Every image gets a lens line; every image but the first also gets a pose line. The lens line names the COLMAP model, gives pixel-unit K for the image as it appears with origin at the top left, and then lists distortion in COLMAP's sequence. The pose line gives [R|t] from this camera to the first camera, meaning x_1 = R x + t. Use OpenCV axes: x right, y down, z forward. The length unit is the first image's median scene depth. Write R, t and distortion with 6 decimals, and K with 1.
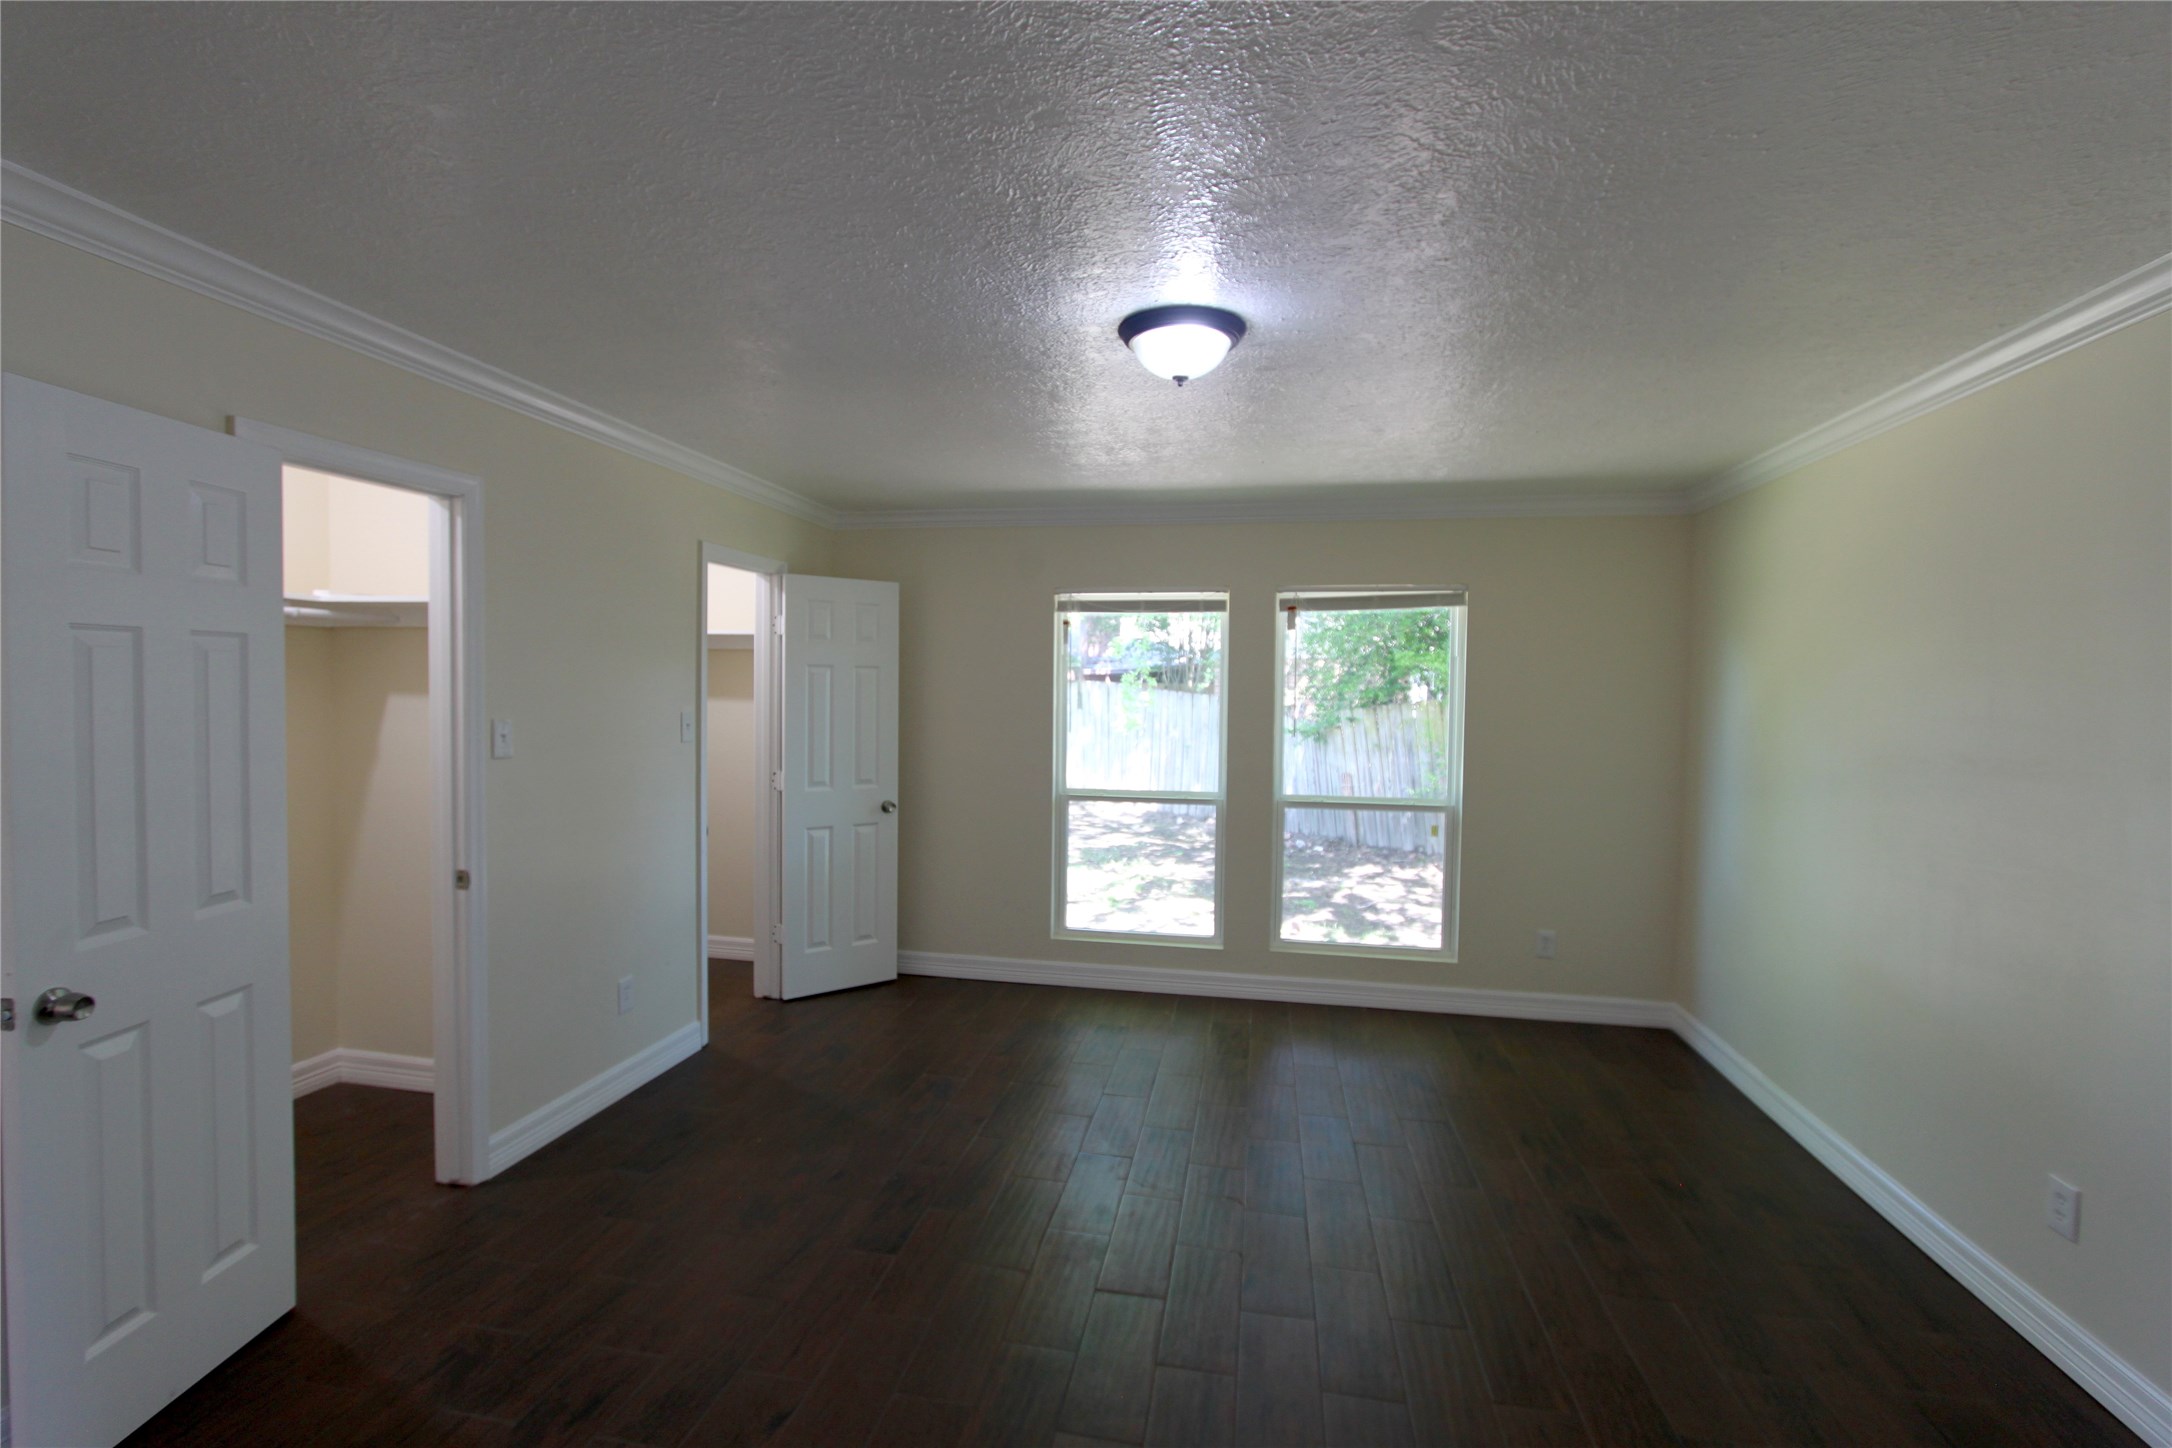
lens RADIAL K [[990.6, 0, 1074.1], [0, 990.6, 727.8], [0, 0, 1]] dist [-0.022137, 0.004246]
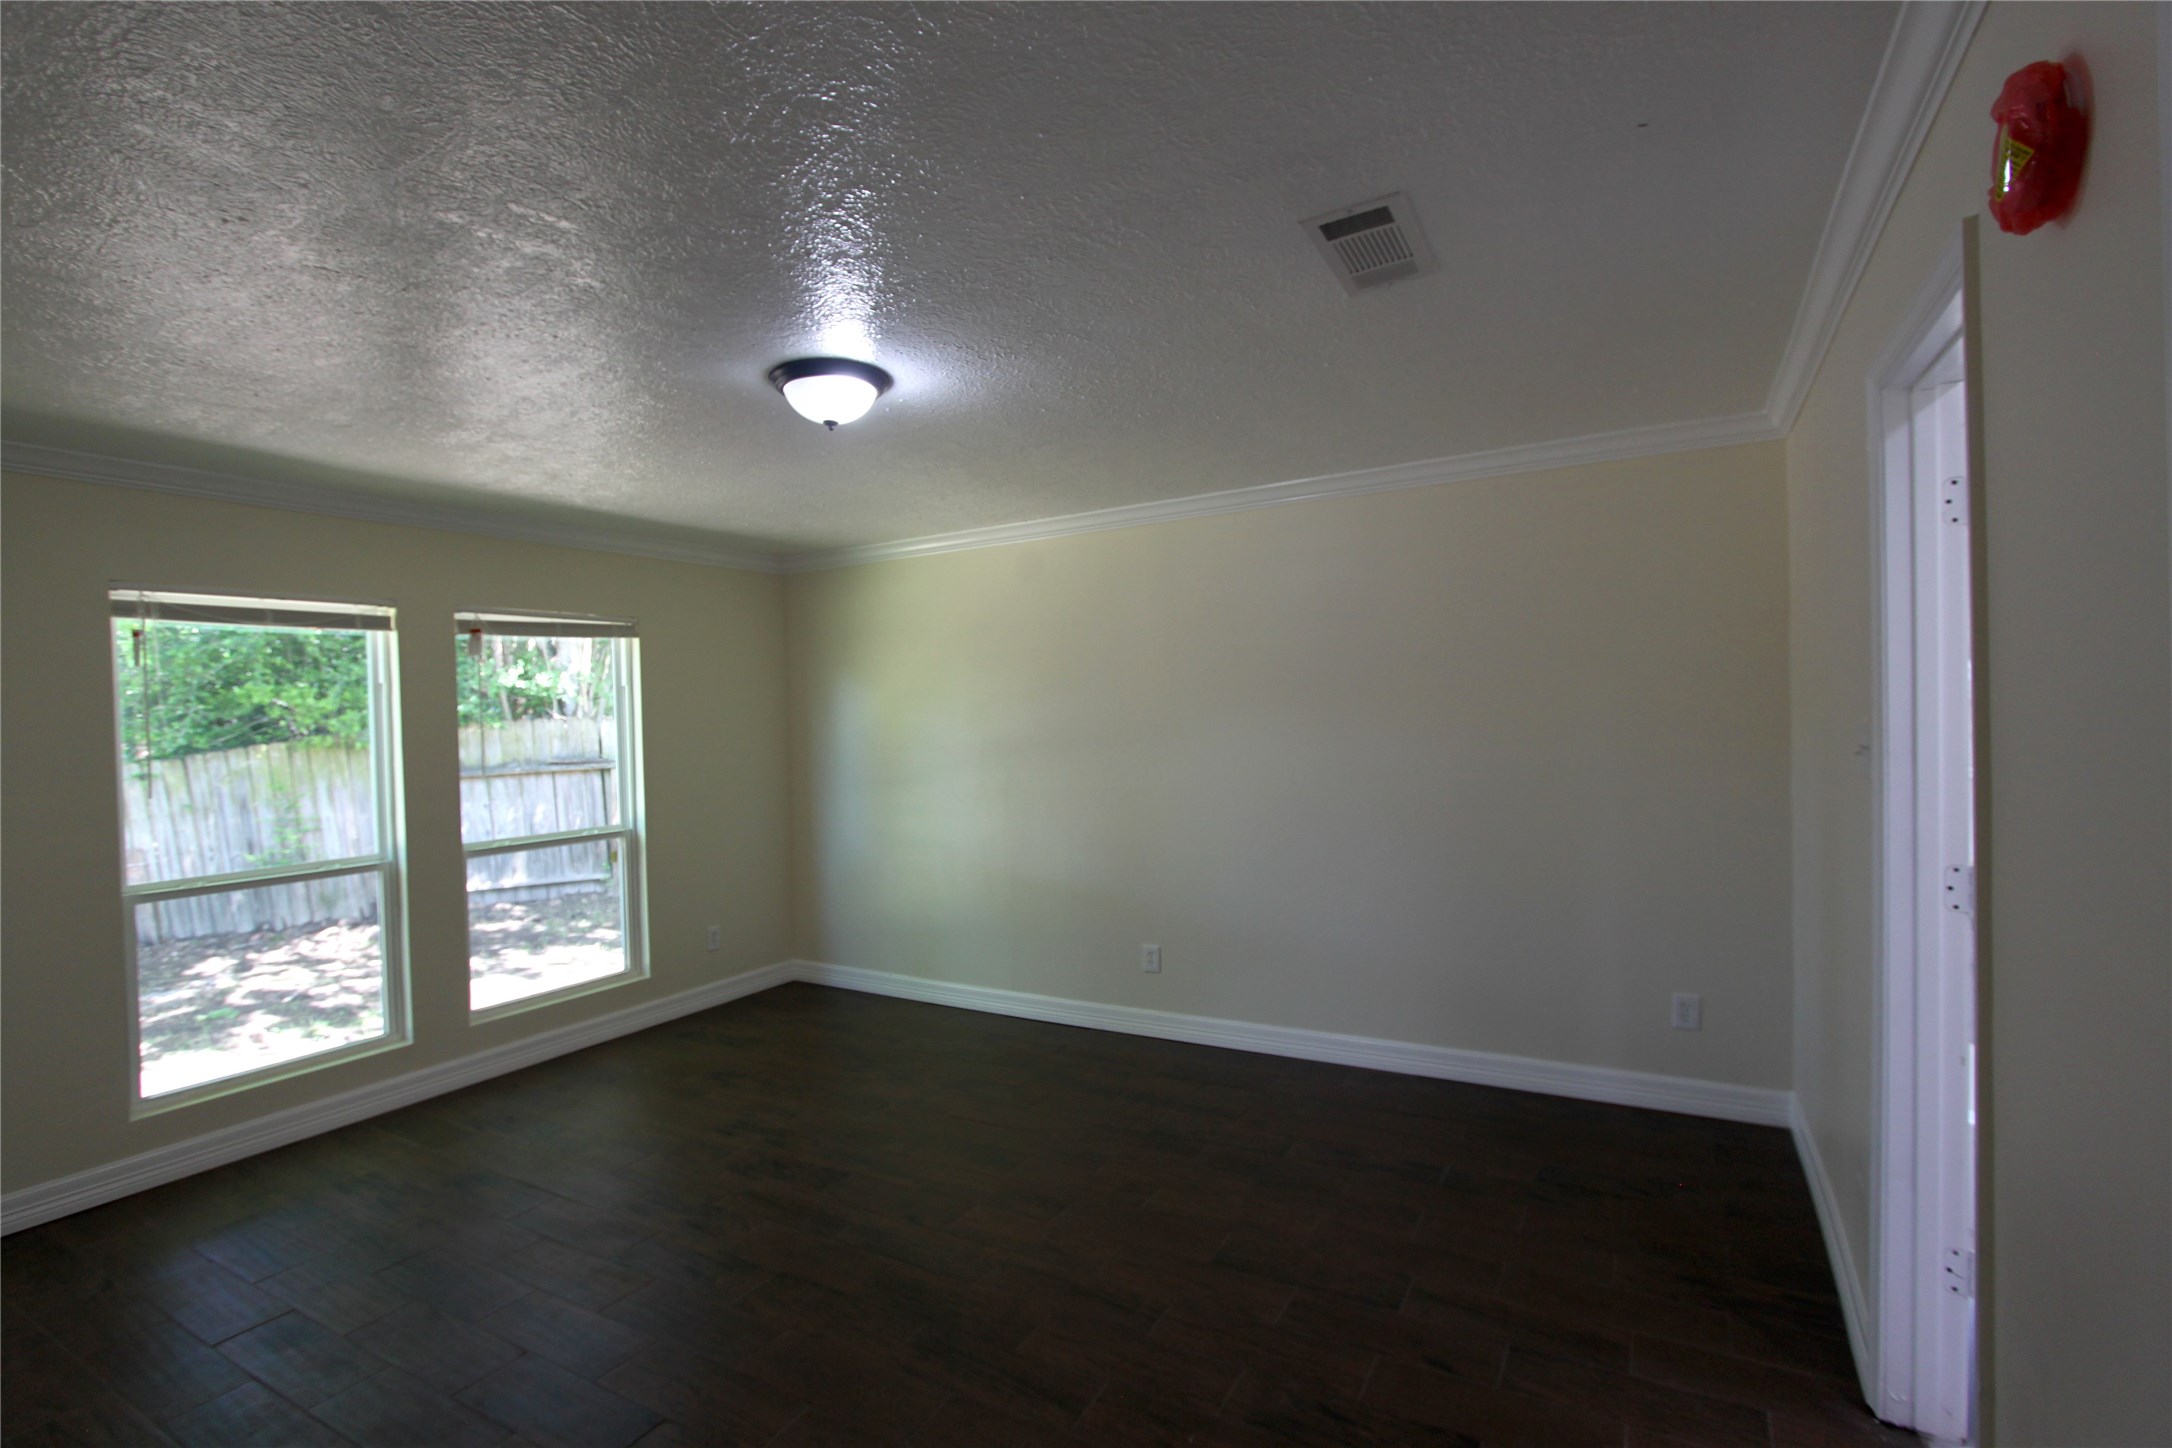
lens RADIAL K [[990.6, 0, 1074.1], [0, 990.6, 727.8], [0, 0, 1]] dist [-0.022137, 0.004246]
pose [[0.336009, -0.034495, 0.941227, -0.428203], [0.071899, 0.997353, 0.010885, -0.005223], [-0.939110, 0.064016, 0.337600, 0.200837]]
